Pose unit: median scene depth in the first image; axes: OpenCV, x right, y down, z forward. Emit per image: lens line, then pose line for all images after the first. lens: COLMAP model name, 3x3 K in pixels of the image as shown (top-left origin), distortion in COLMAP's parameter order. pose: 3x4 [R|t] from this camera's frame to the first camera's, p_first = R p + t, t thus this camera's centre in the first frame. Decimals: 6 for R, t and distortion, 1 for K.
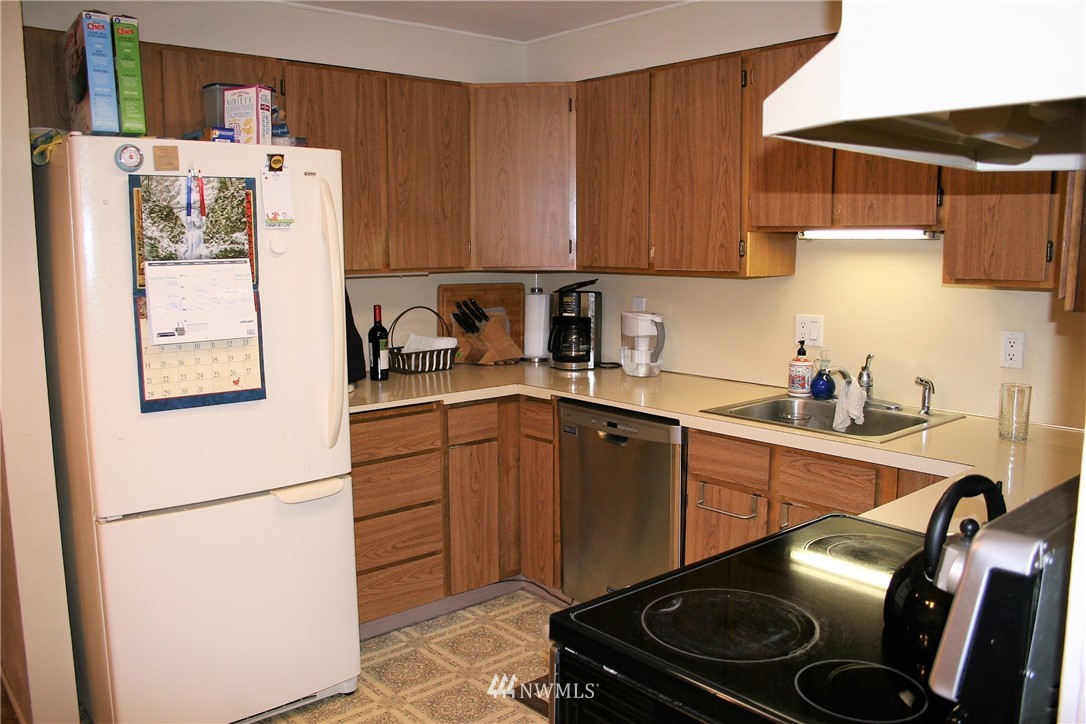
lens RADIAL K [[893.6, 0, 539.2], [0, 893.6, 364.6], [0, 0, 1]] dist [-0.147760, 0.122991]
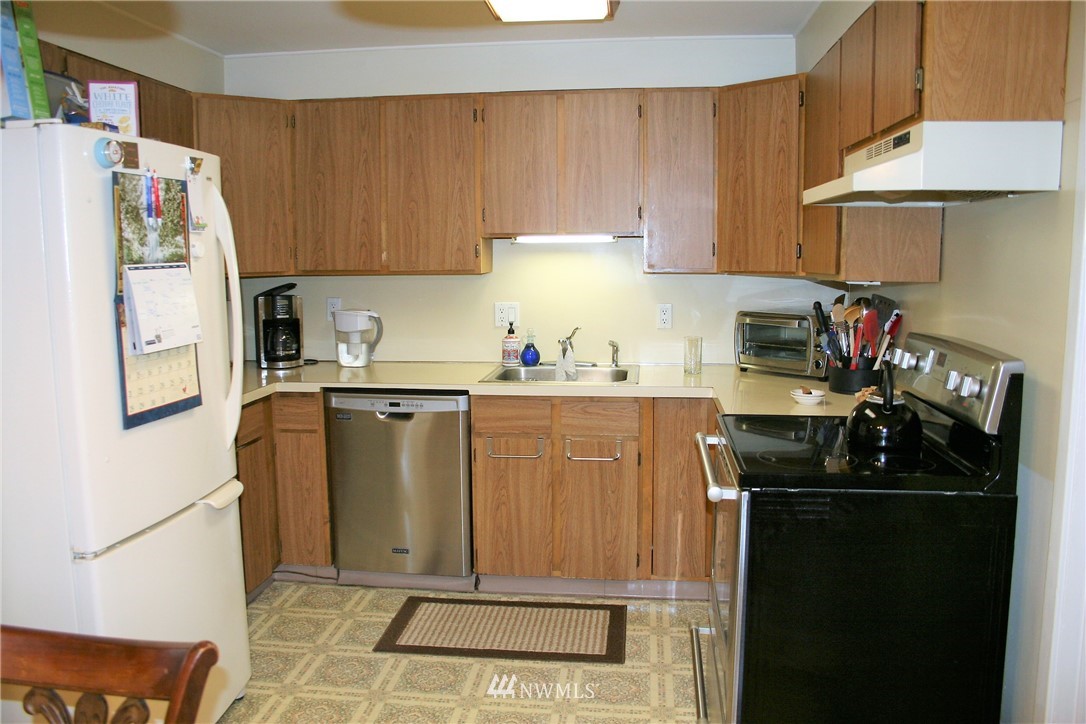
lens RADIAL K [[893.6, 0, 538.0], [0, 893.6, 364.4], [0, 0, 1]] dist [-0.147760, 0.122991]
pose [[0.736578, -0.089067, 0.670462, -0.652440], [0.096756, 0.994972, 0.025879, 0.004405], [-0.669396, 0.045810, 0.741492, 0.019930]]
